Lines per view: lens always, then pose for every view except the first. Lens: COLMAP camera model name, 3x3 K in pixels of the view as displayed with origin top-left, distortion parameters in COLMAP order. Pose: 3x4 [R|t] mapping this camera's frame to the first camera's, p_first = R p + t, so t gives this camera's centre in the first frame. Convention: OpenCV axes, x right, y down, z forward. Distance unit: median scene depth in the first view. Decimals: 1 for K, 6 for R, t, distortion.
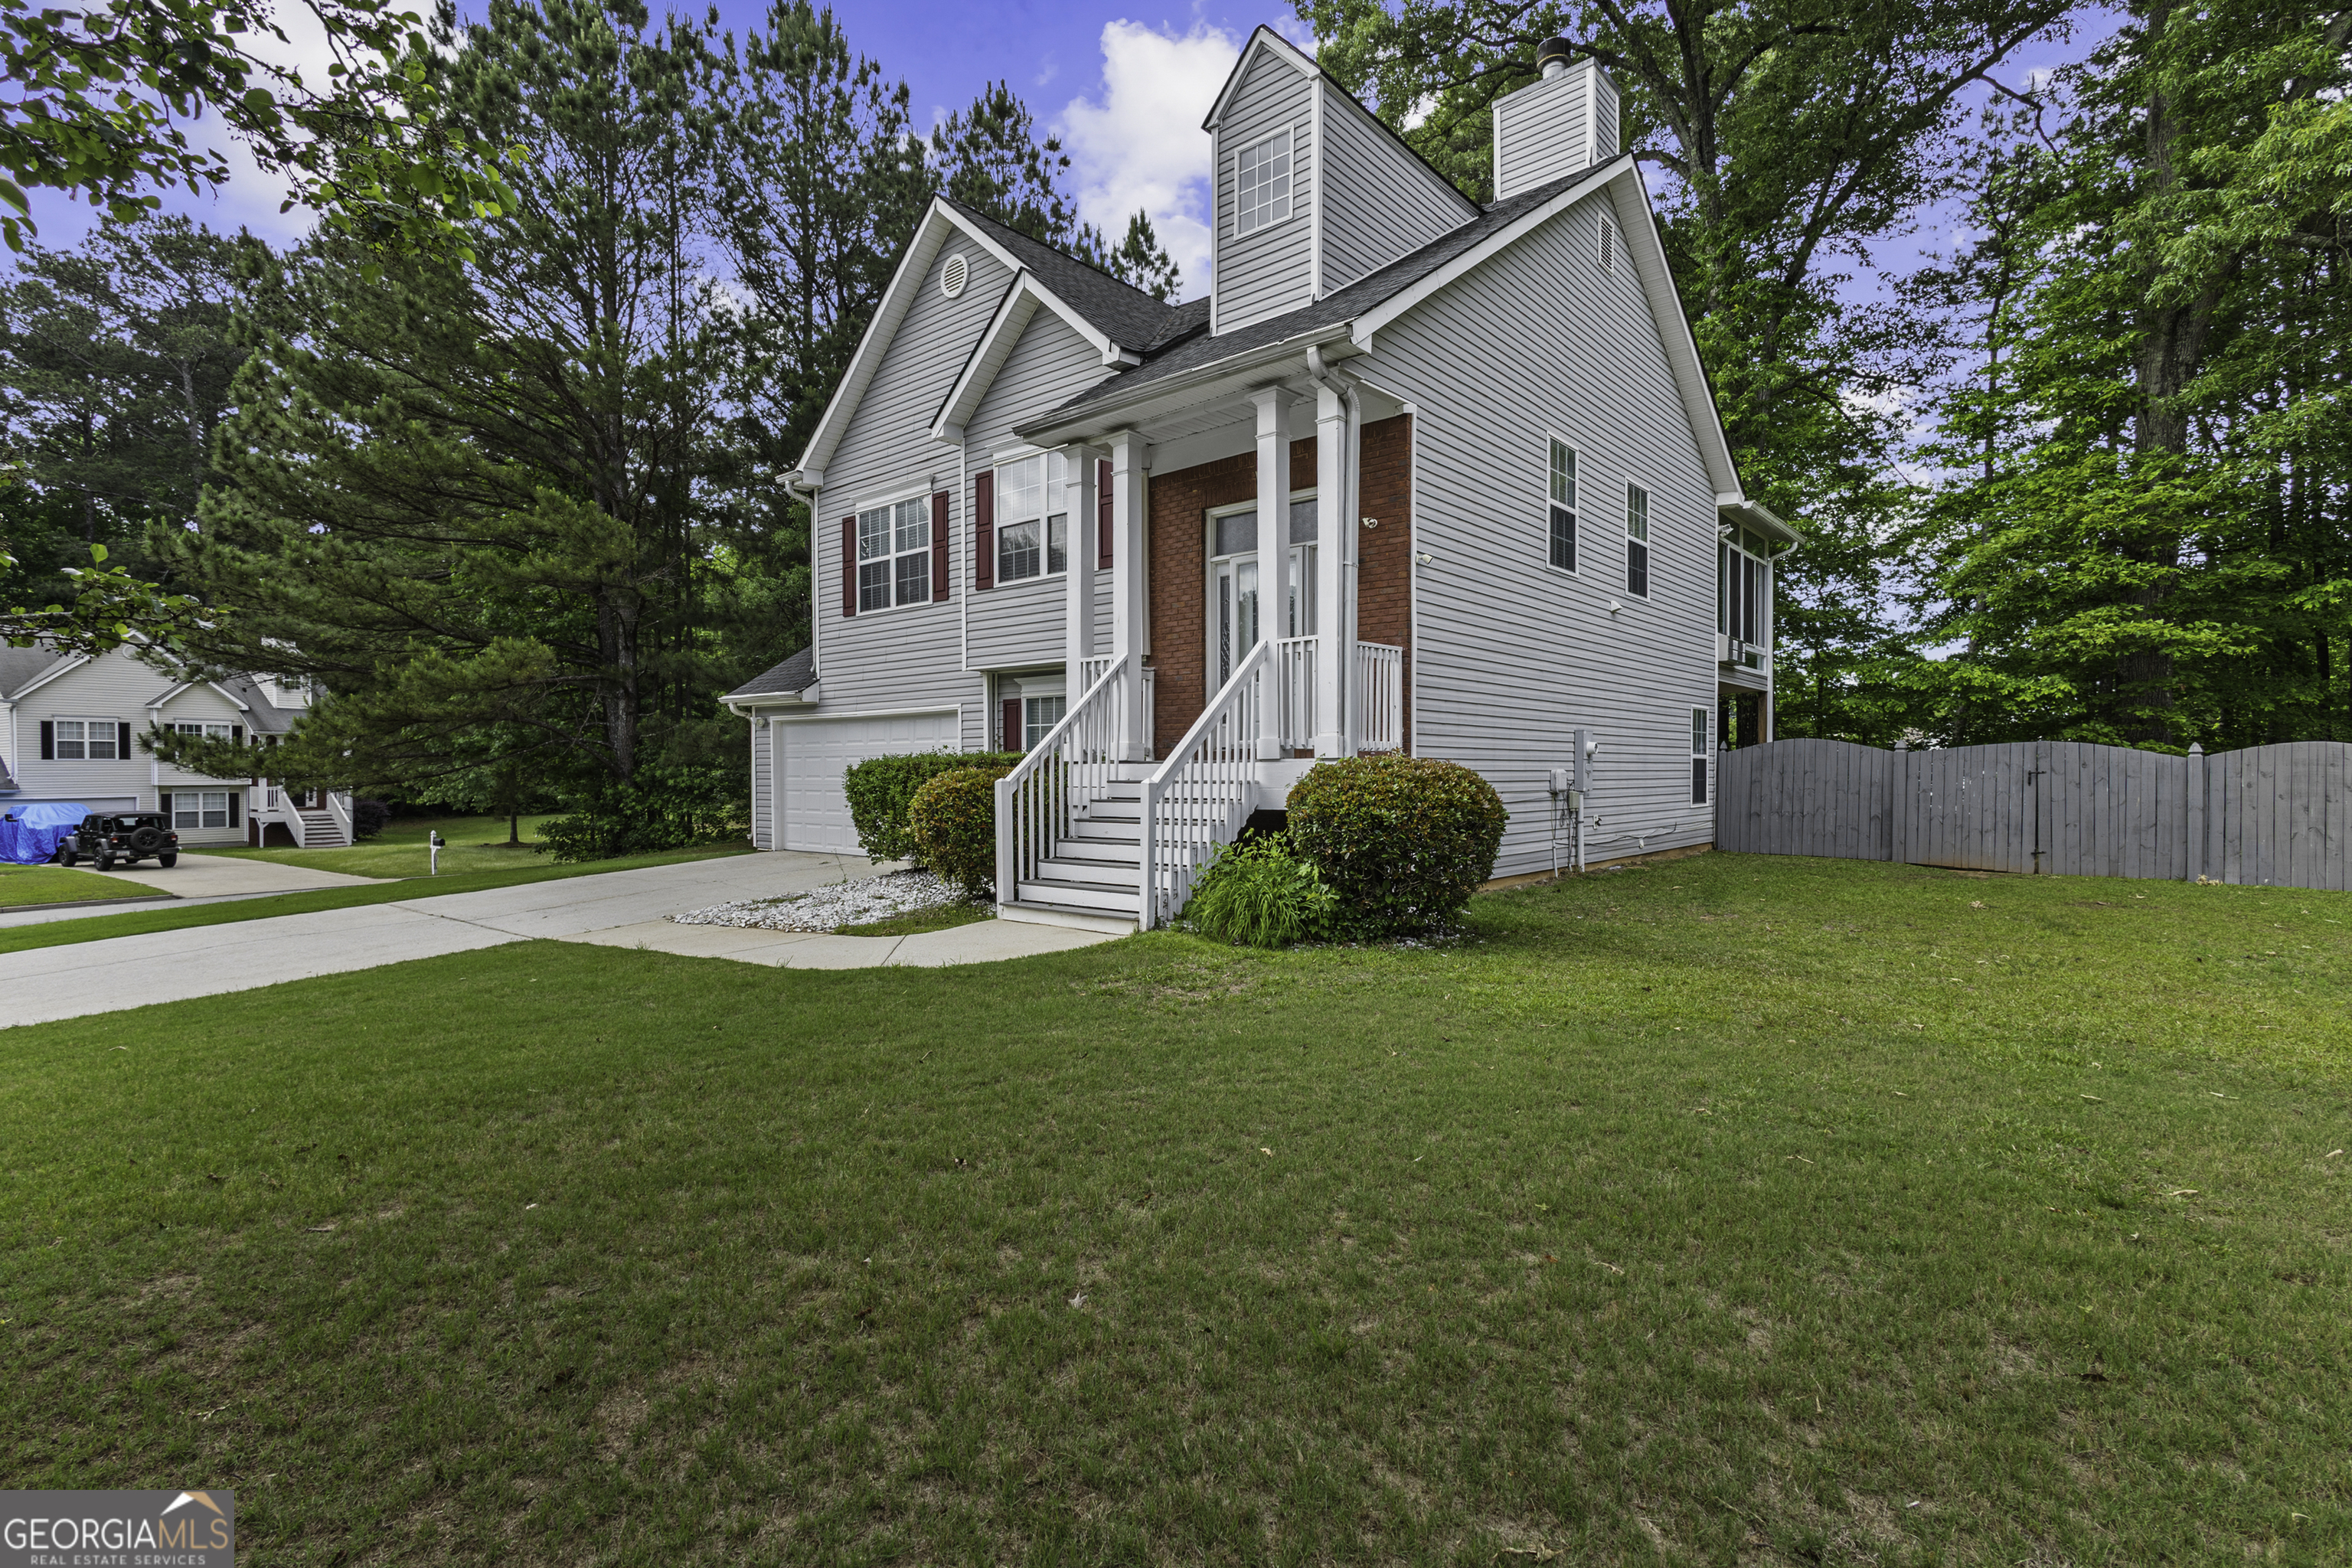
lens RADIAL K [[1083.7, 0, 1183.9], [0, 1083.7, 781.8], [0, 0, 1]] dist [0.015516, -0.004464]
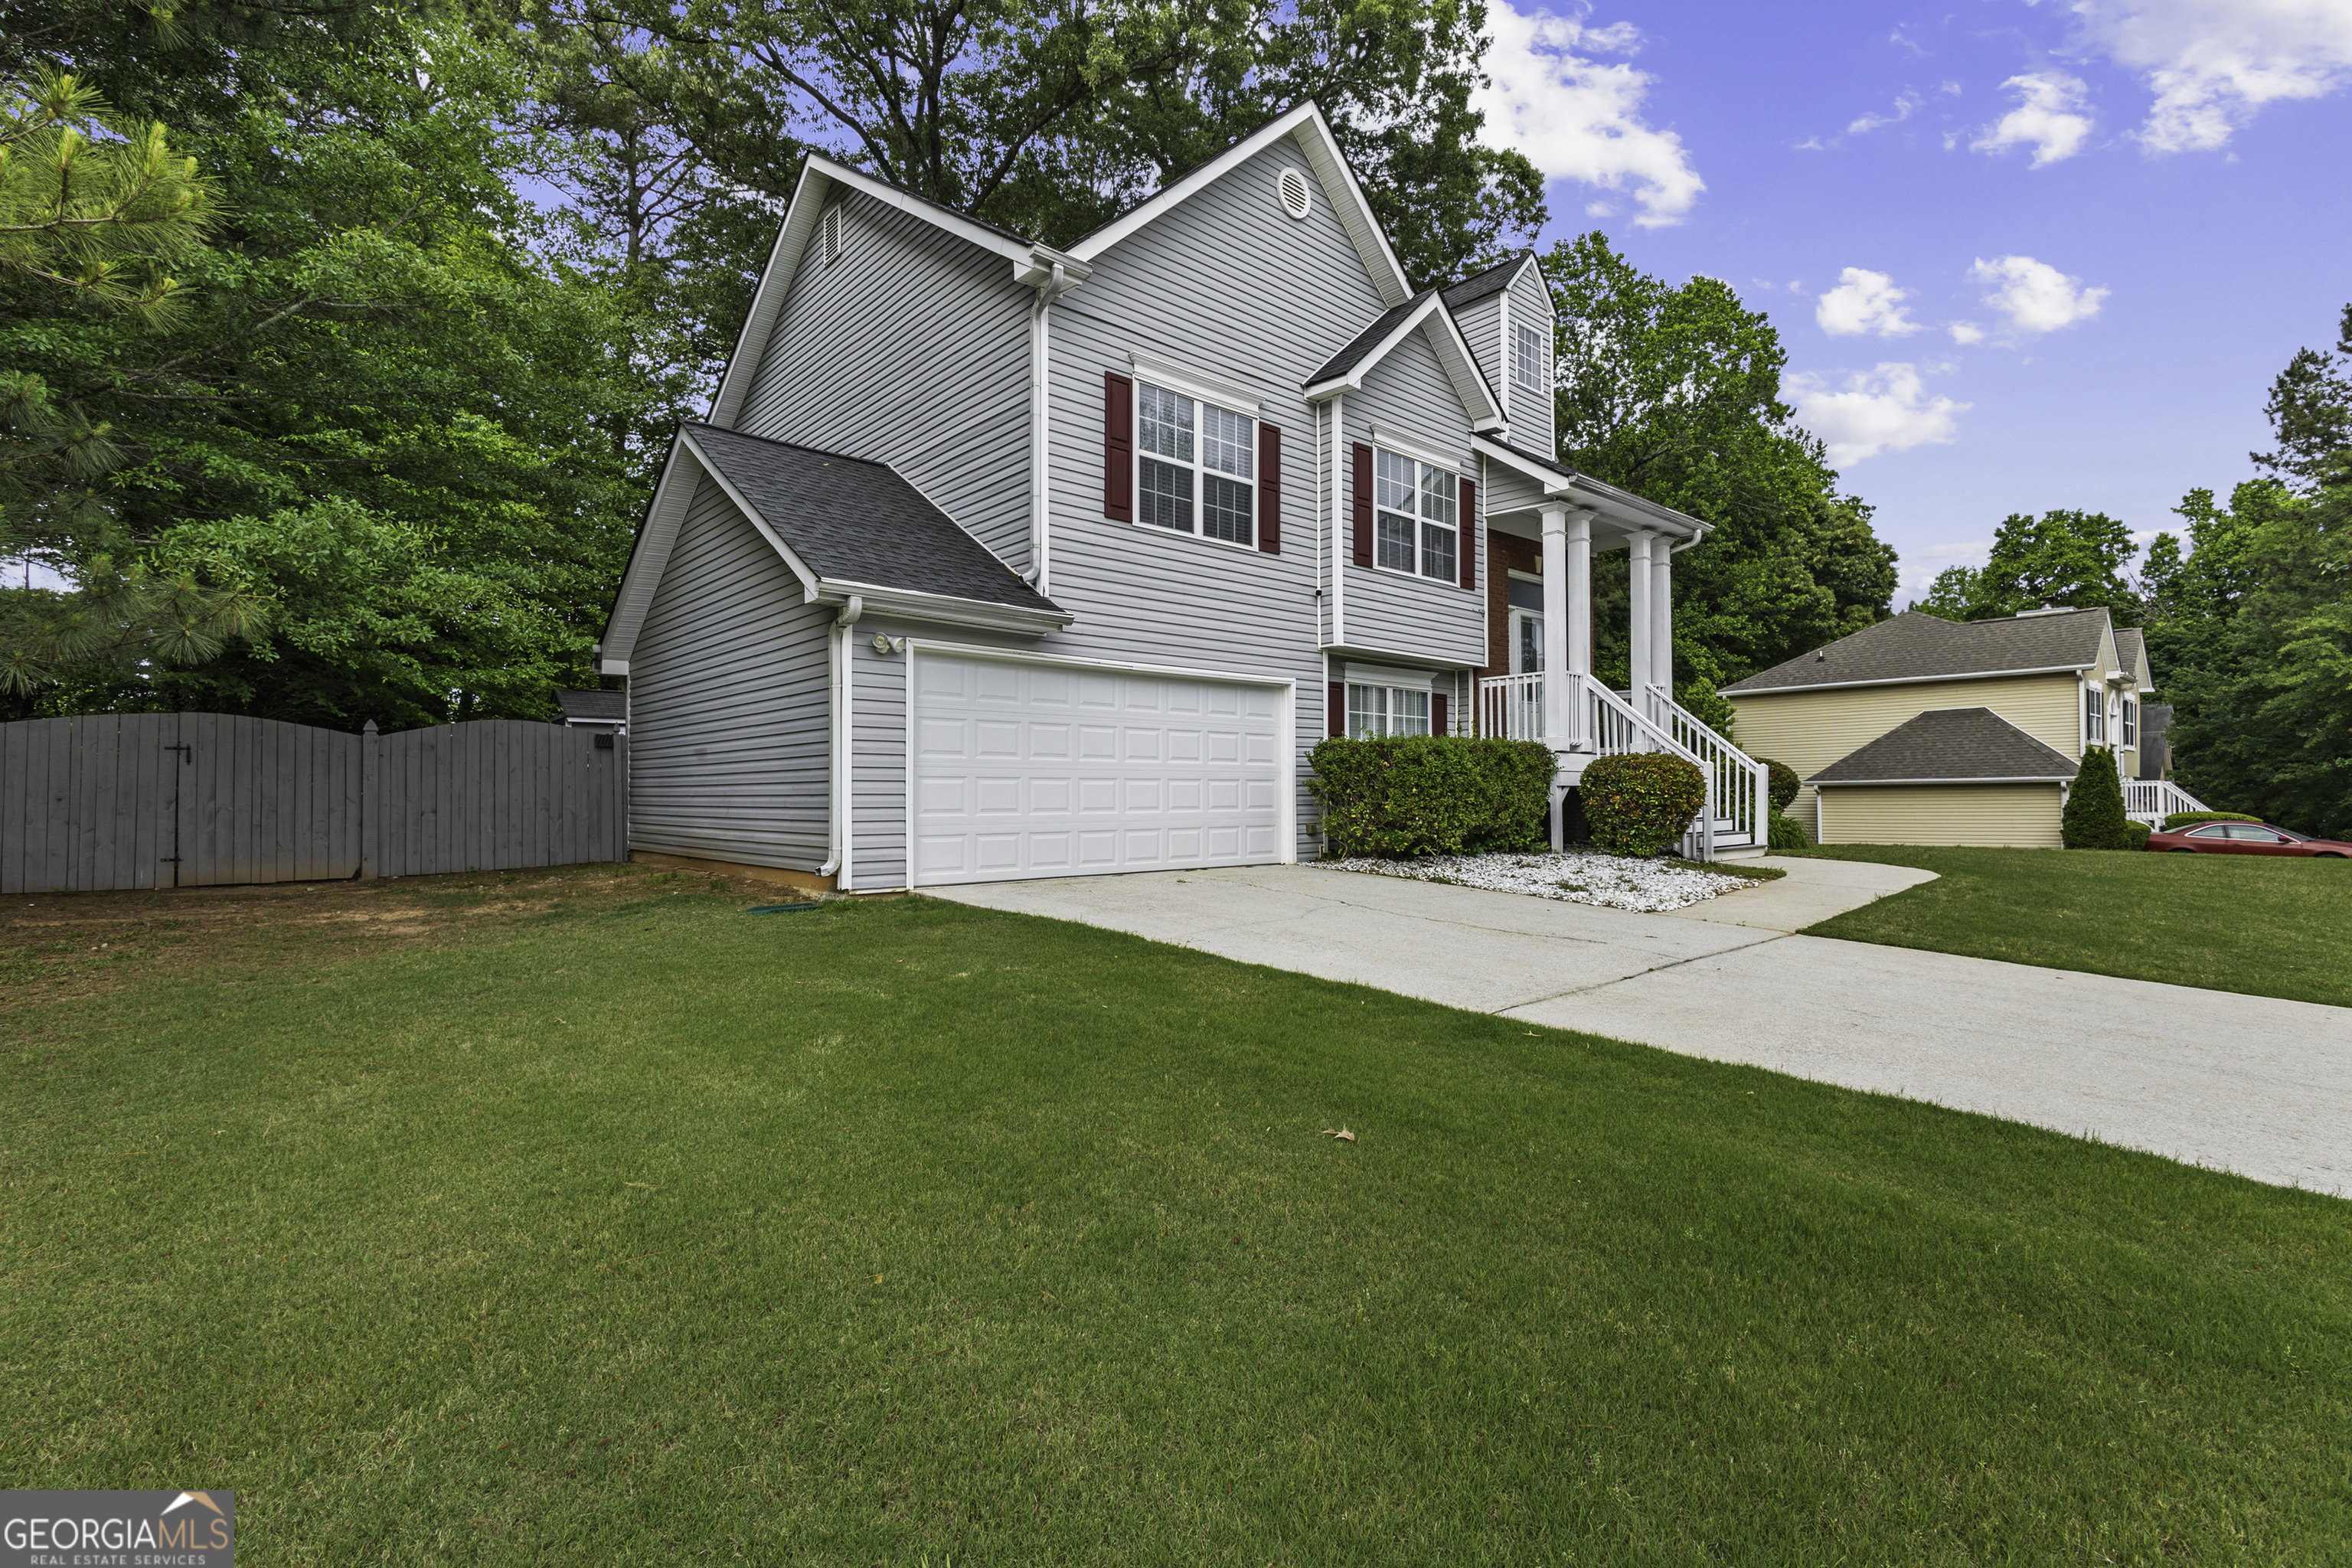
lens RADIAL K [[1083.7, 0, 1200.6], [0, 1083.7, 783.9], [0, 0, 1]] dist [0.015516, -0.004464]
pose [[0.133950, 0.013668, 0.990894, -1.112302], [0.009952, 0.999836, -0.015137, 0.026478], [-0.990938, 0.011889, 0.133792, 0.985499]]
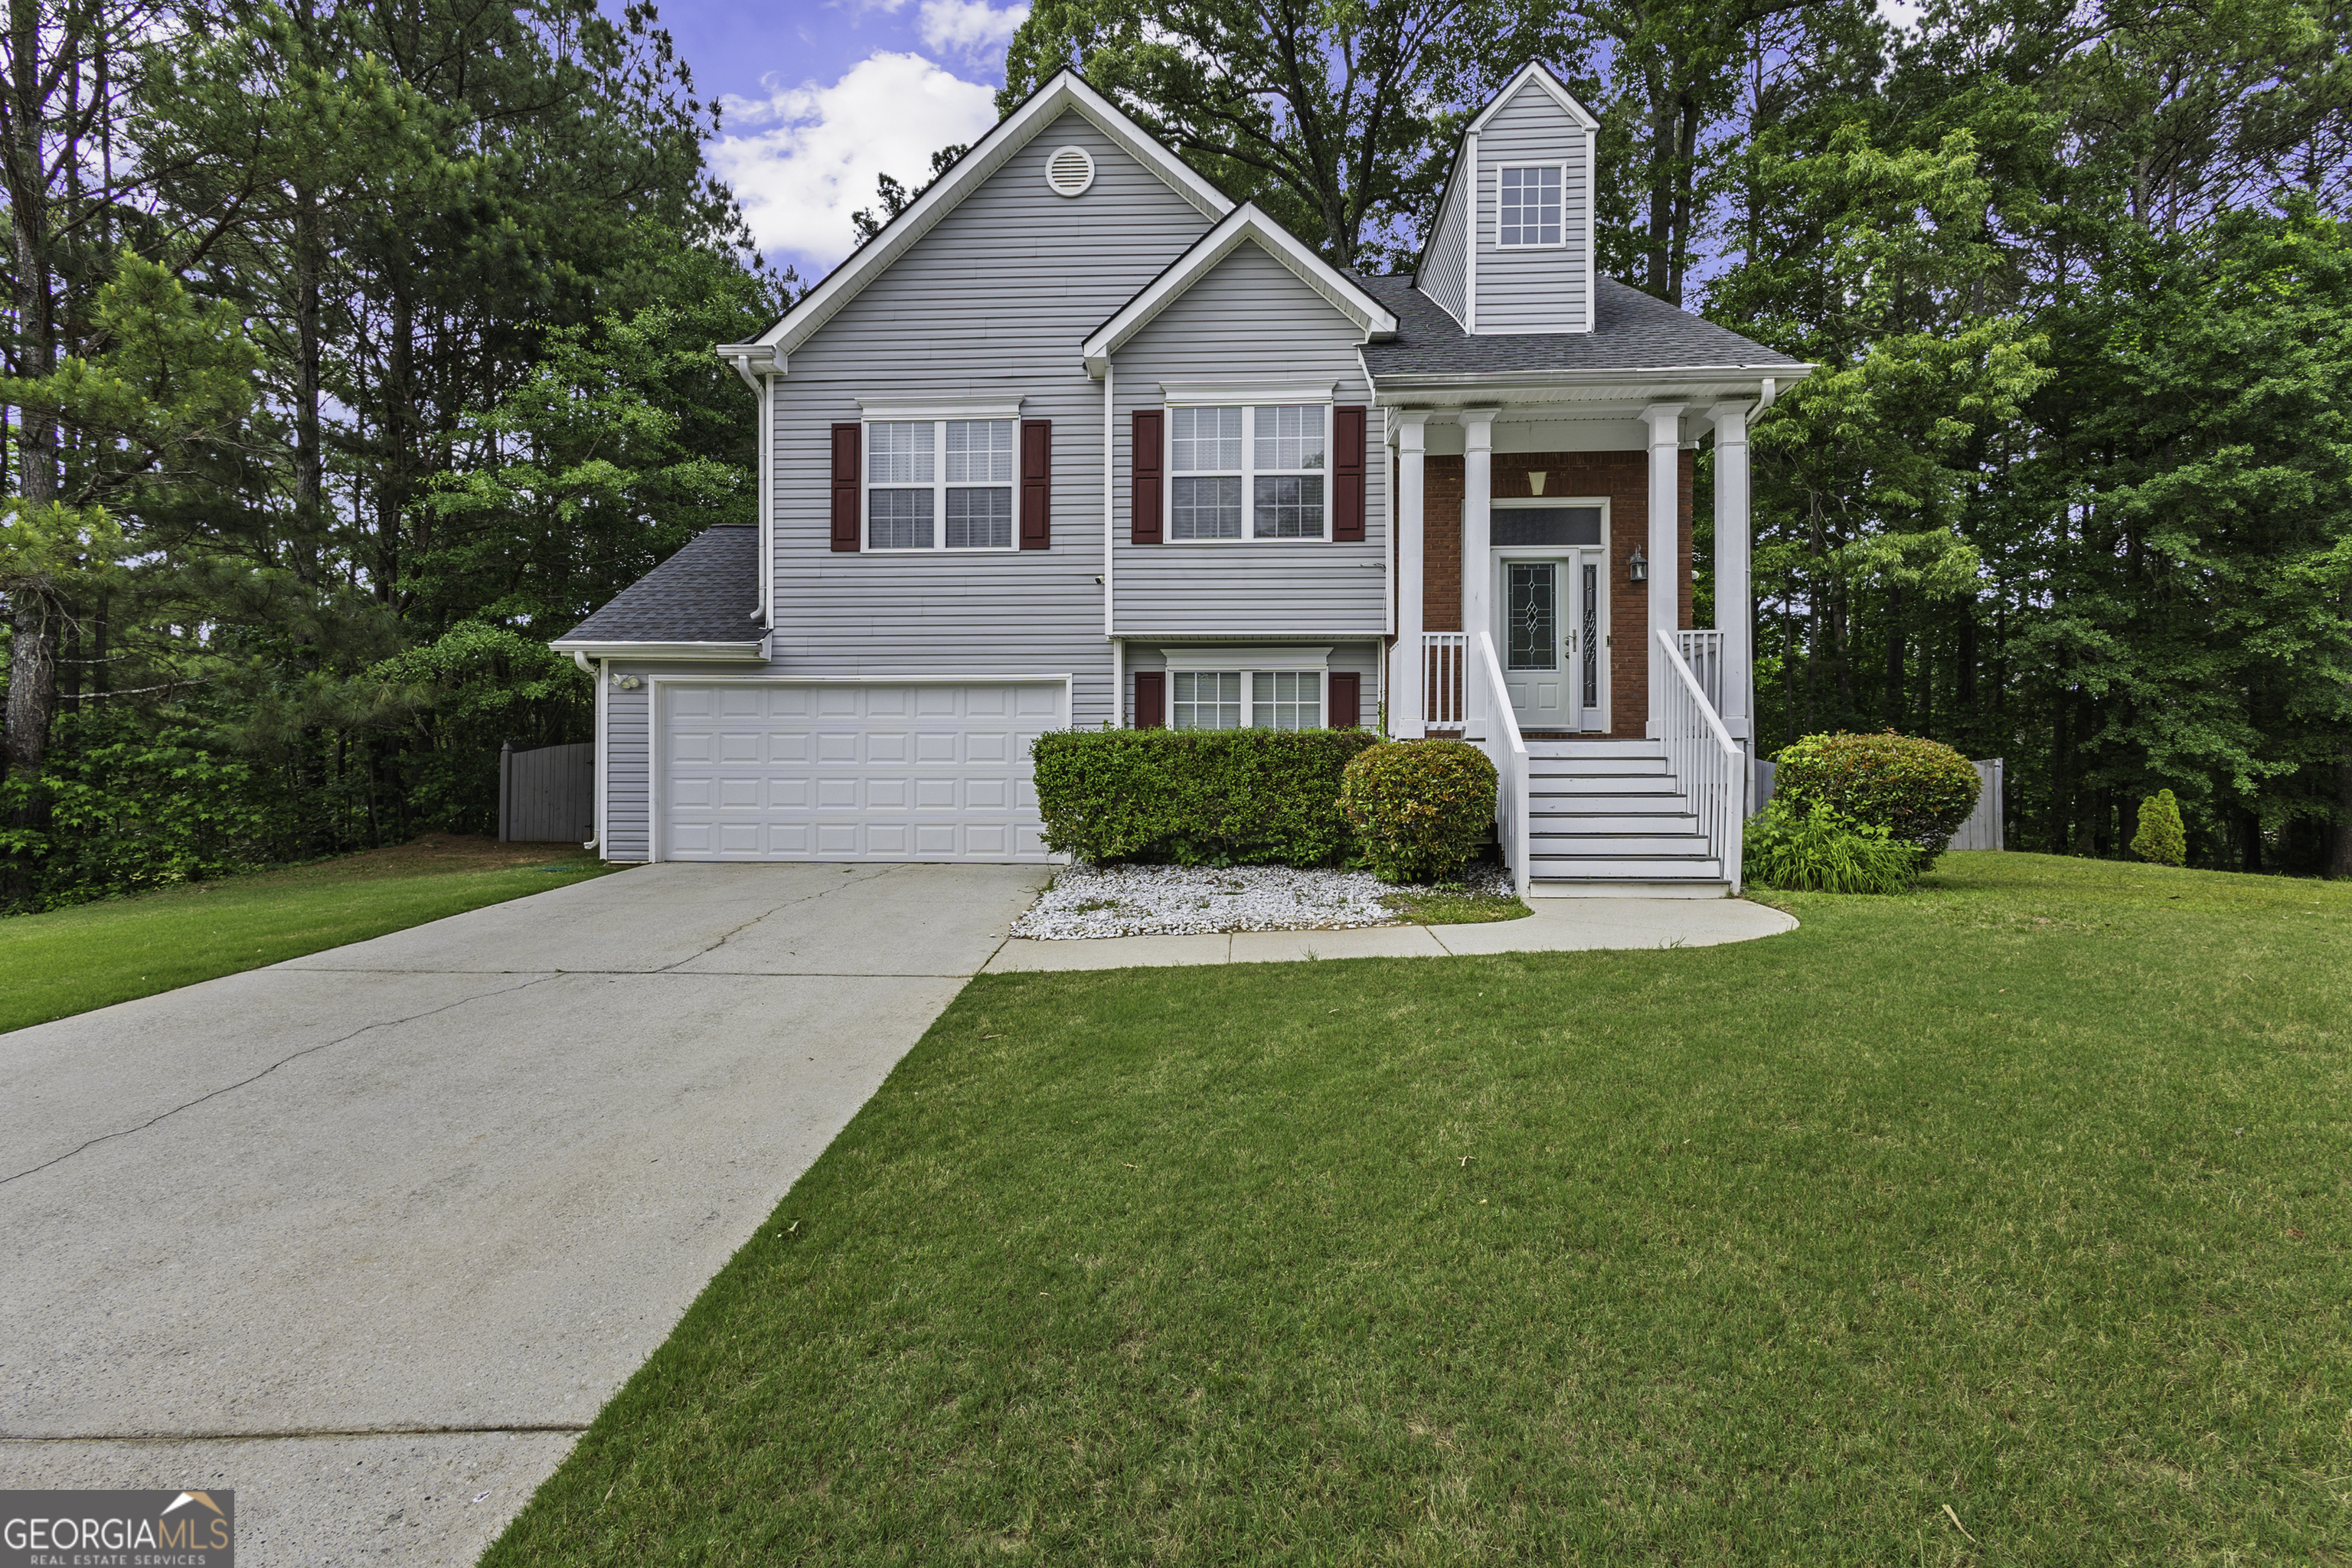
lens RADIAL K [[1083.7, 0, 1167.0], [0, 1083.7, 788.1], [0, 0, 1]] dist [0.015516, -0.004464]
pose [[0.801646, 0.006410, 0.597765, -0.670001], [0.000430, 0.999936, -0.011300, 0.027870], [-0.597799, 0.009315, 0.801592, 0.284232]]
